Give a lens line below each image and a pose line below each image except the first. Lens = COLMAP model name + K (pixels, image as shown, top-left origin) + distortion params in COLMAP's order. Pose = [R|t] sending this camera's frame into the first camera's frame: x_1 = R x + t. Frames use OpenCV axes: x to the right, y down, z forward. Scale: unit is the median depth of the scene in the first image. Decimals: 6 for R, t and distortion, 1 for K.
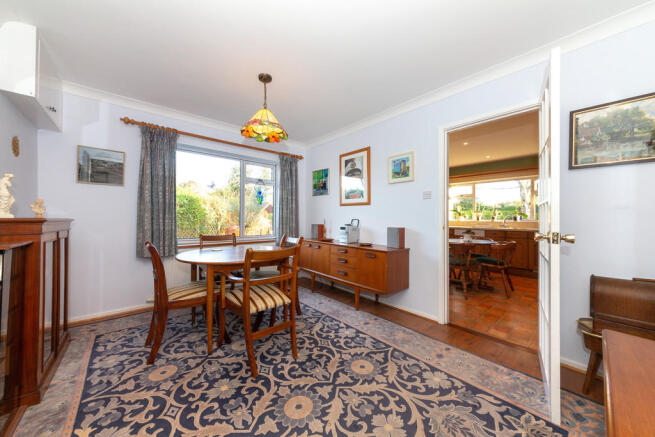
lens RADIAL K [[231.1, 0, 327.5], [0, 231.1, 218.5], [0, 0, 1]] dist [-0.000187, -0.000029]
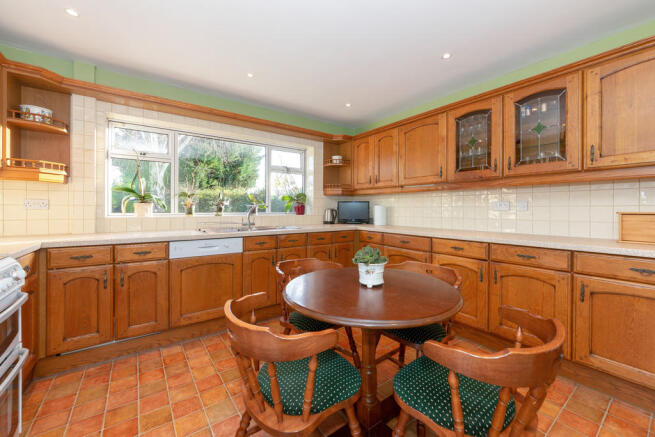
lens RADIAL K [[264.0, 0, 327.6], [0, 264.0, 209.3], [0, 0, 1]] dist [0.000045, -0.000004]
pose [[0.087501, -0.001927, 0.996163, 0.165461], [-0.004283, 0.999988, 0.002310, -0.006031], [-0.996155, -0.004469, 0.087492, 0.688031]]
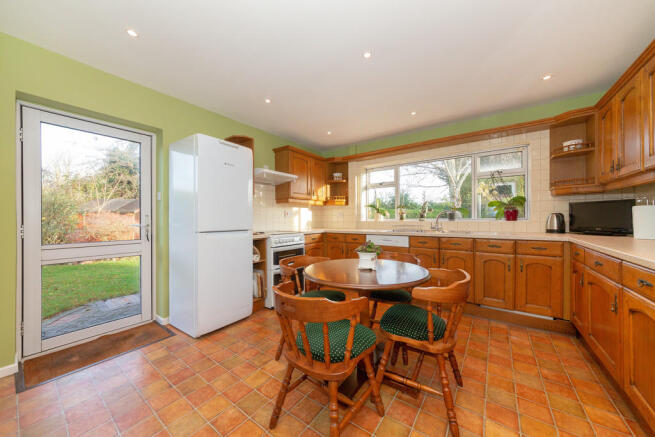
lens RADIAL K [[231.1, 0, 327.5], [0, 231.1, 218.5], [0, 0, 1]] dist [-0.000187, -0.000029]
pose [[0.974331, -0.009072, 0.224937, 0.294831], [0.009491, 0.999955, -0.000780, 0.001110], [-0.224920, 0.002895, 0.974373, 0.403071]]
